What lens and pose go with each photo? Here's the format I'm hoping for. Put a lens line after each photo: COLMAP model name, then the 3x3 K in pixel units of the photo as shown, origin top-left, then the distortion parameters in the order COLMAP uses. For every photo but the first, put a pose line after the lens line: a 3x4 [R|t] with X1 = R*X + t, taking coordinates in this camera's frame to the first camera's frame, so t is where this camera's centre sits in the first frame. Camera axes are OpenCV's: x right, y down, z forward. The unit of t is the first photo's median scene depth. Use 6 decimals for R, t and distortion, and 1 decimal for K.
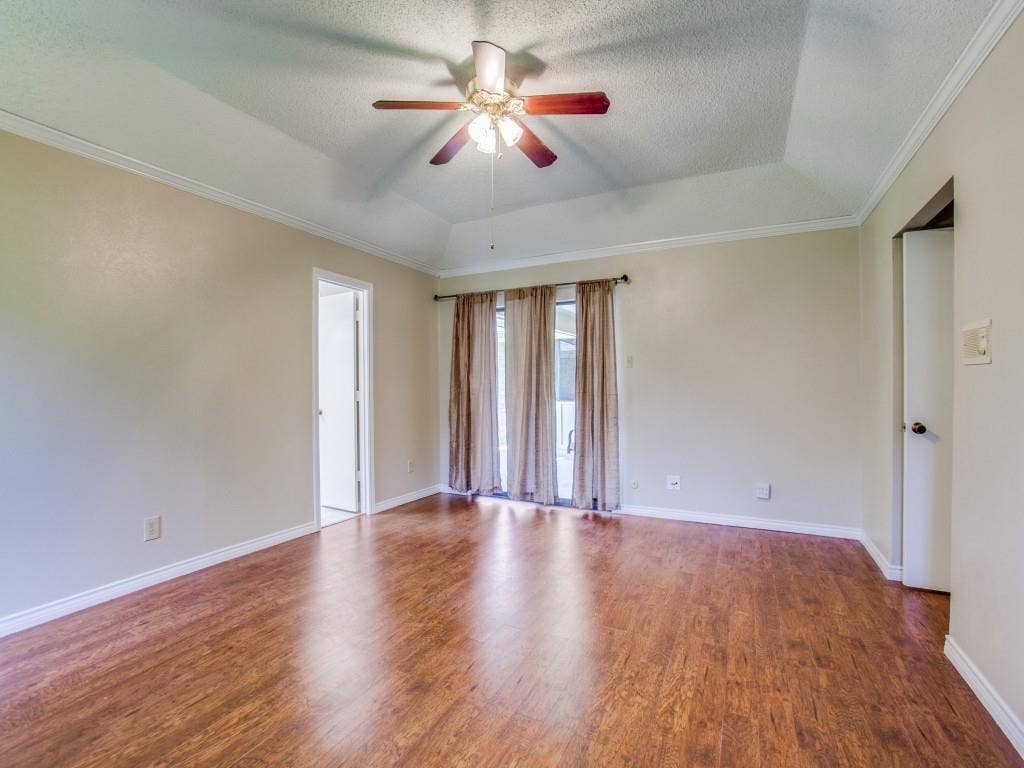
lens RADIAL K [[469.3, 0, 509.8], [0, 469.3, 386.4], [0, 0, 1]] dist [-0.073866, 0.034493]
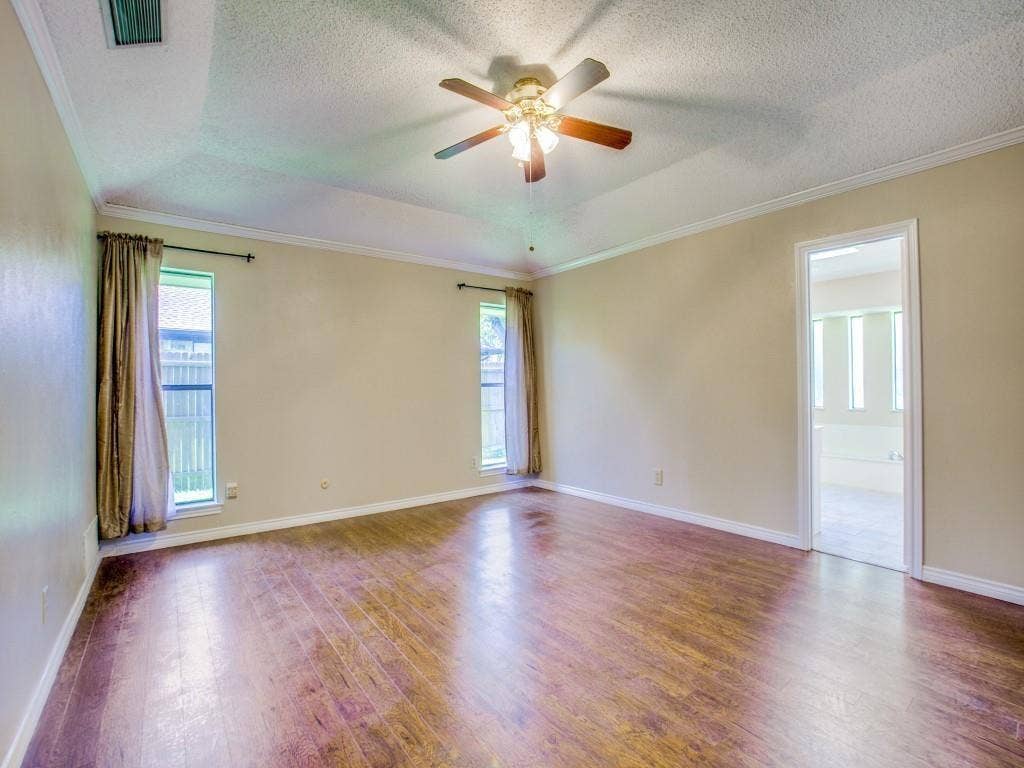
lens RADIAL K [[469.3, 0, 509.8], [0, 469.3, 386.4], [0, 0, 1]] dist [-0.073866, 0.034493]
pose [[-0.431663, 0.002927, -0.902030, 0.798418], [0.007251, 0.999974, -0.000225, 0.009247], [0.902006, -0.006638, -0.431673, 1.206747]]
